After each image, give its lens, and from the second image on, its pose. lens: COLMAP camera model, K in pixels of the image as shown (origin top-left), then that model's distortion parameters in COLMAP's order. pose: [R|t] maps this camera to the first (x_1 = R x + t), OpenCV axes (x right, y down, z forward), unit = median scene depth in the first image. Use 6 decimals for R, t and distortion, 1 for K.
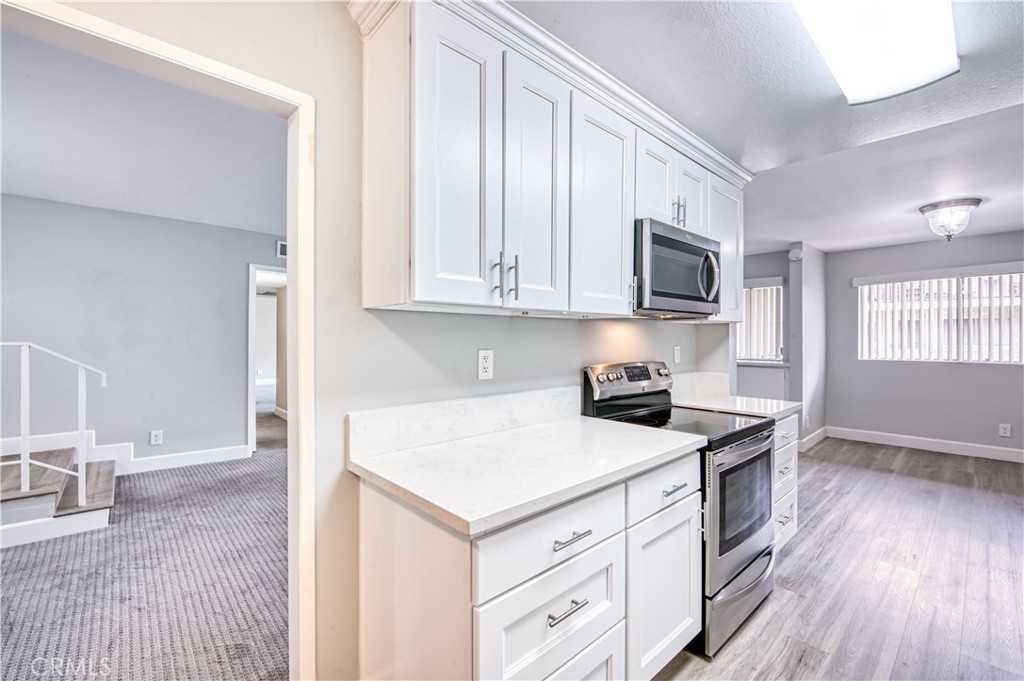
lens RADIAL K [[418.8, 0, 509.4], [0, 418.8, 337.2], [0, 0, 1]] dist [0.000213, -0.000060]
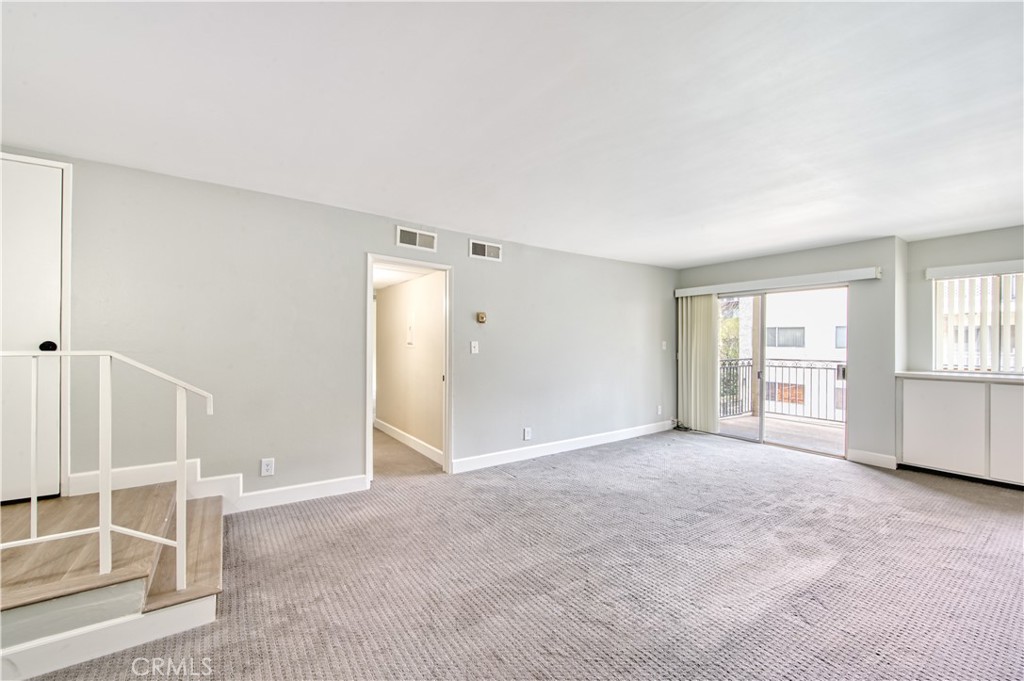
lens RADIAL K [[418.8, 0, 516.6], [0, 418.8, 342.5], [0, 0, 1]] dist [0.000213, -0.000060]
pose [[0.990673, 0.001457, -0.136254, -0.342742], [-0.001357, 0.999999, 0.000825, -0.002384], [0.136255, -0.000632, 0.990674, 0.353407]]
